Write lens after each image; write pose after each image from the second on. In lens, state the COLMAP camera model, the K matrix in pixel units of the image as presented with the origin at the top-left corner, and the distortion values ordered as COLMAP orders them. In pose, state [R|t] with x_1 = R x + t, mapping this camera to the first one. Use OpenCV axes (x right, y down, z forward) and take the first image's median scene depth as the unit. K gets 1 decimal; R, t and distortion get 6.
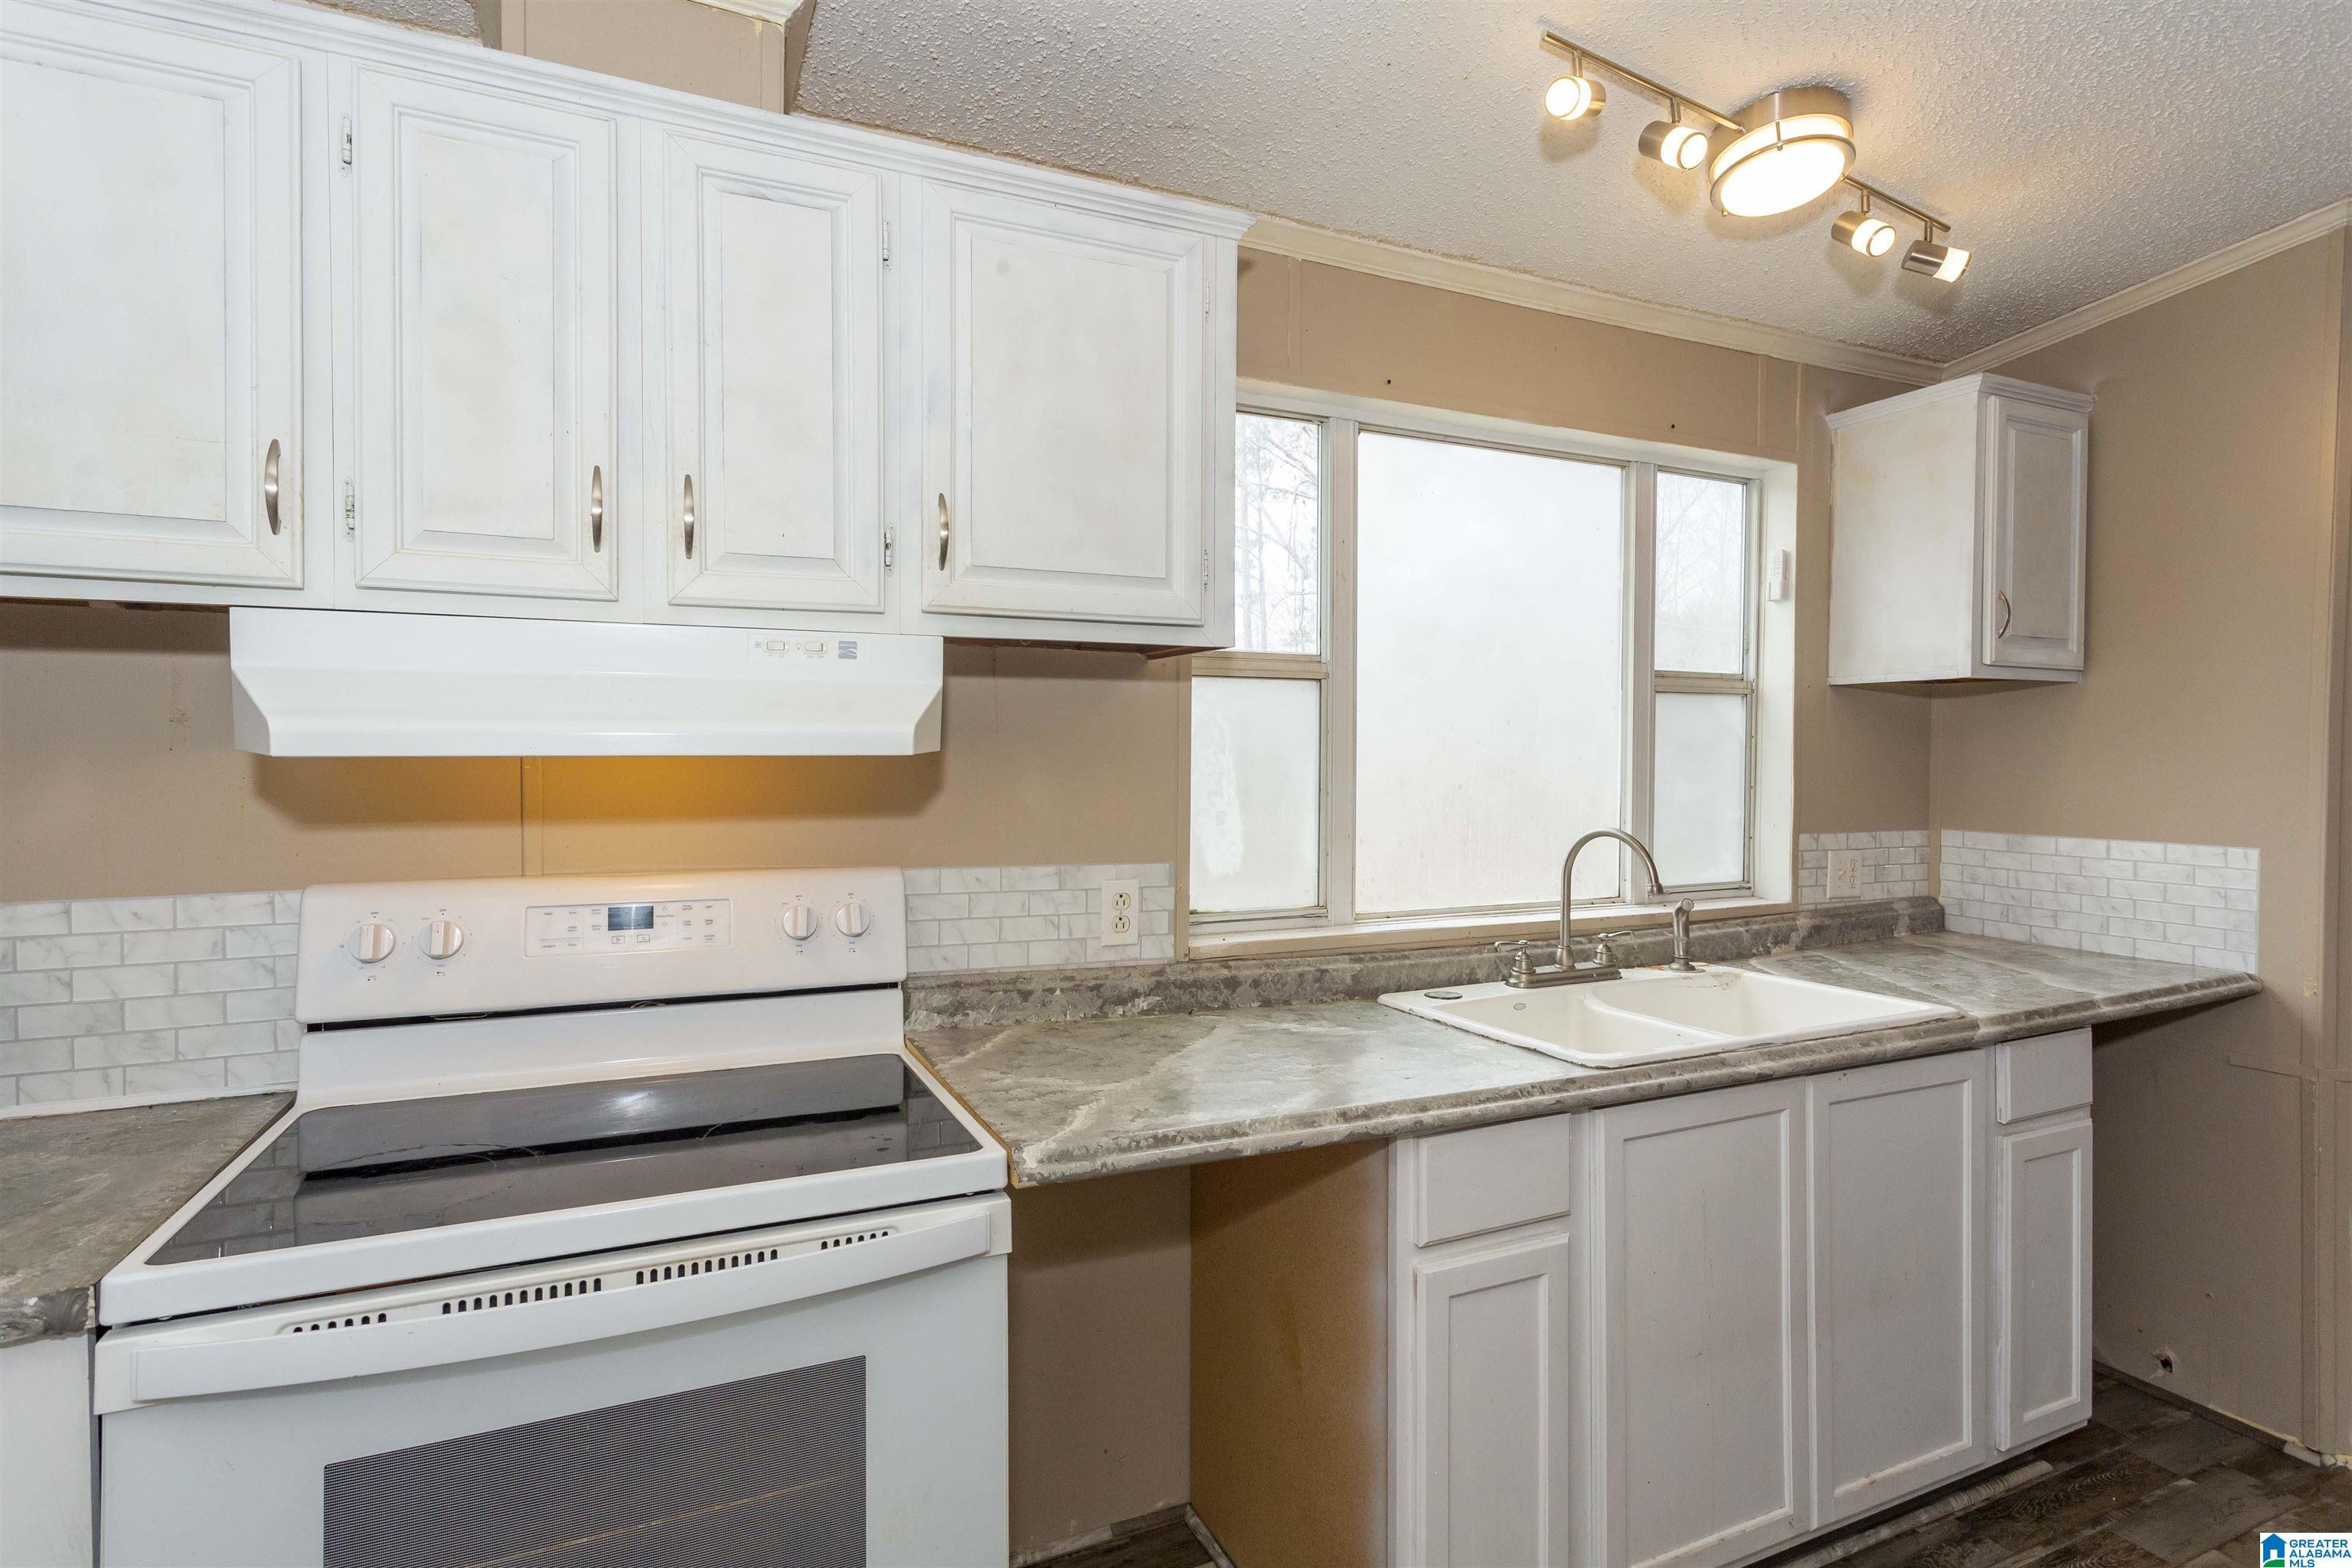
lens RADIAL K [[1155.8, 0, 1176.7], [0, 1155.8, 764.1], [0, 0, 1]] dist [0.004188, 0.002518]
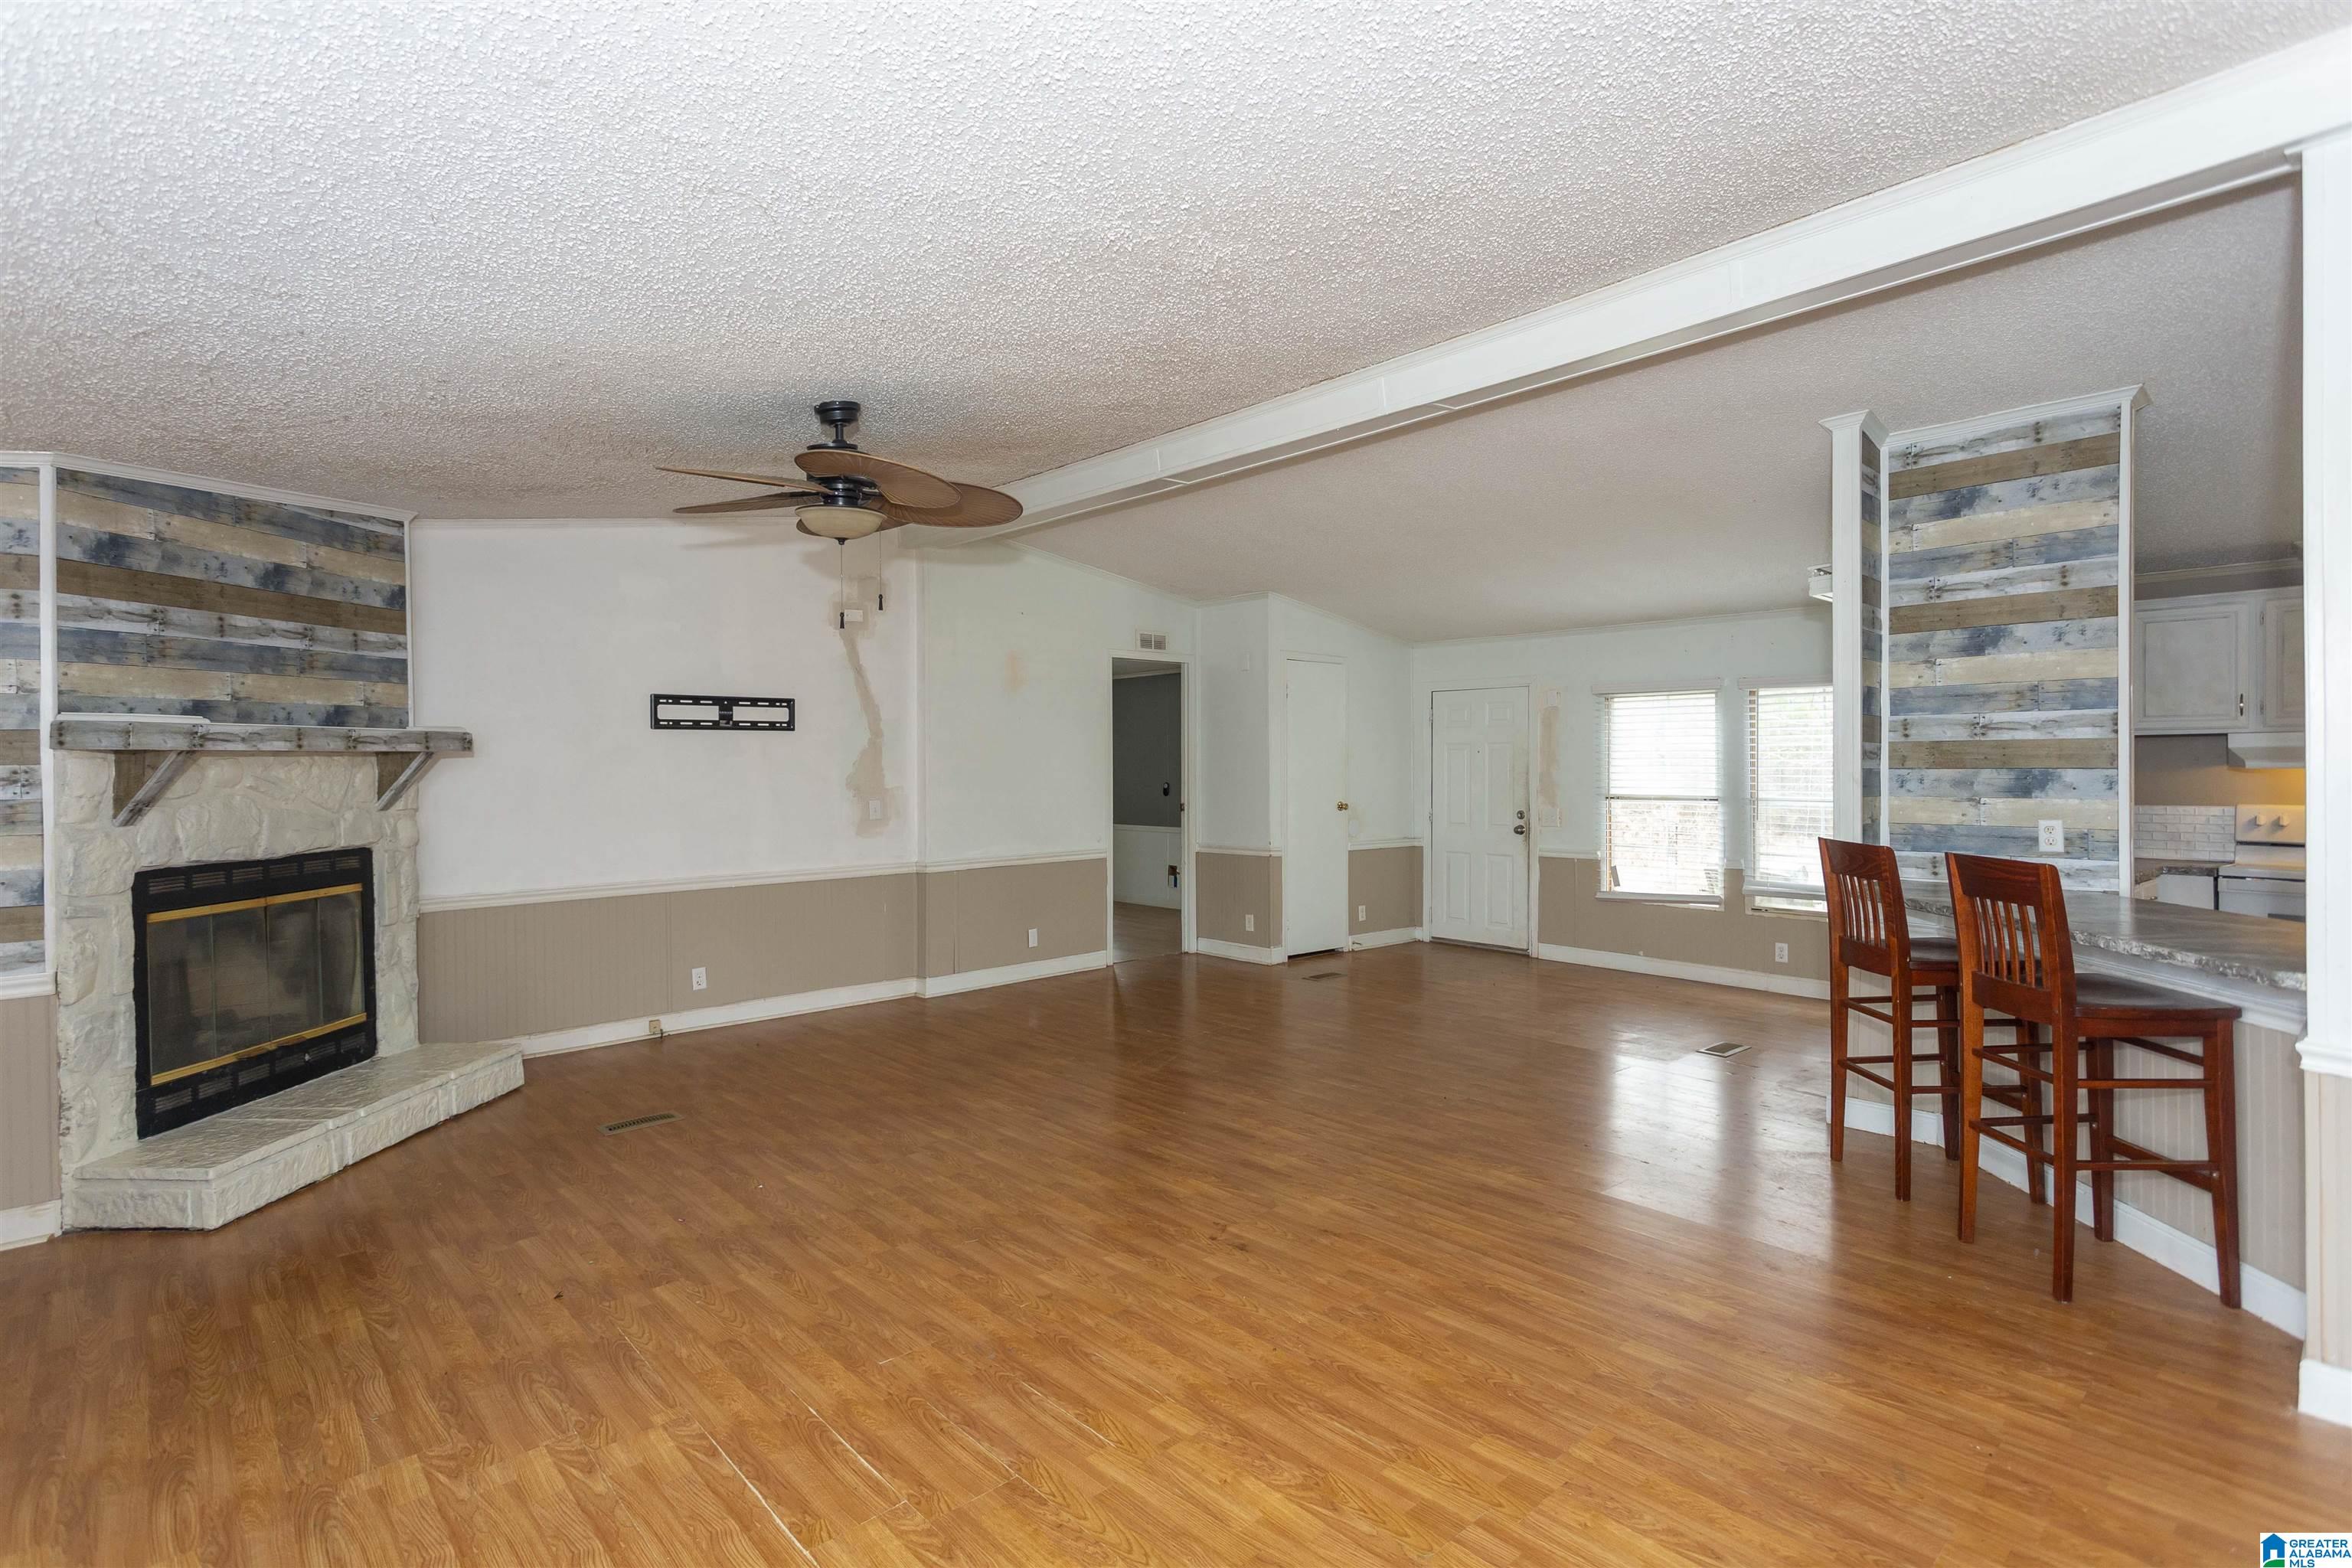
lens RADIAL K [[1107.6, 0, 1153.7], [0, 1107.6, 768.7], [0, 0, 1]] dist [-0.001975, -0.000257]
pose [[0.284767, -0.005528, -0.958581, 1.177550], [-0.010814, 0.999901, -0.008979, 0.042640], [0.958536, 0.012923, 0.284679, -2.368660]]
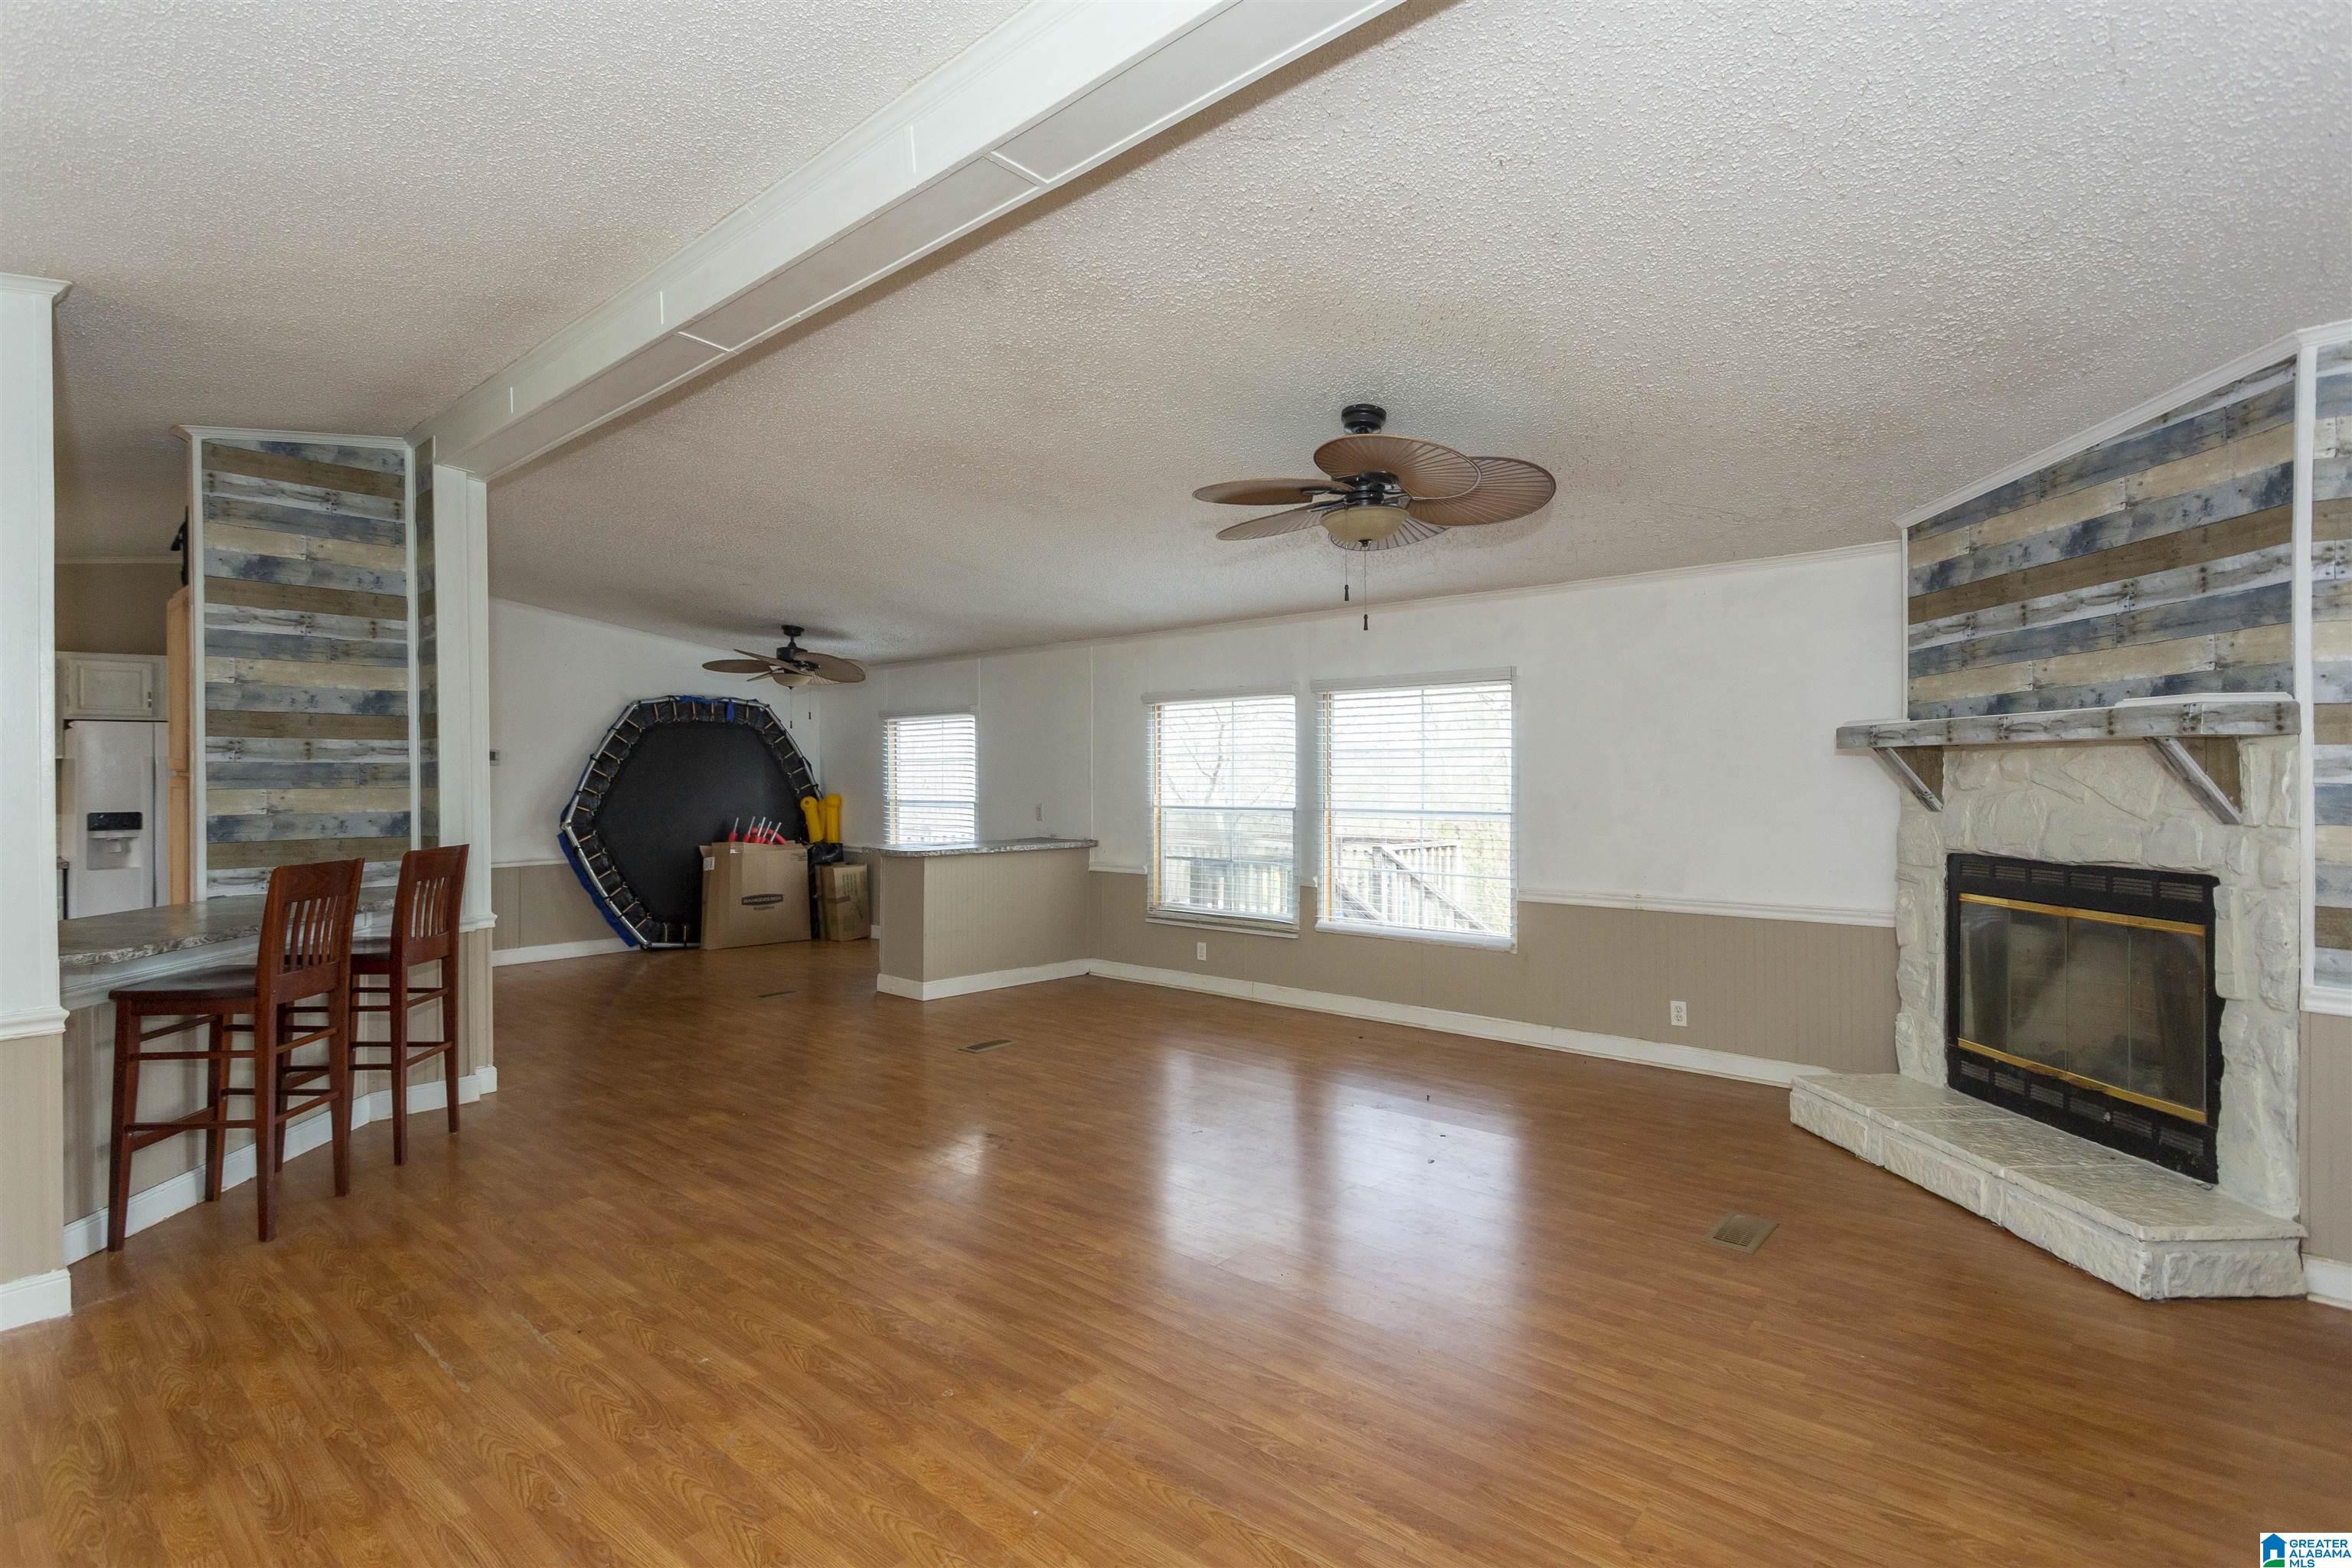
lens RADIAL K [[1144.2, 0, 1170.1], [0, 1144.2, 761.0], [0, 0, 1]] dist [0.000599, 0.005512]
pose [[-0.395673, 0.002814, 0.918387, -2.292194], [0.023157, 0.999708, 0.006913, -0.004869], [-0.918100, 0.024002, -0.395622, -1.306905]]
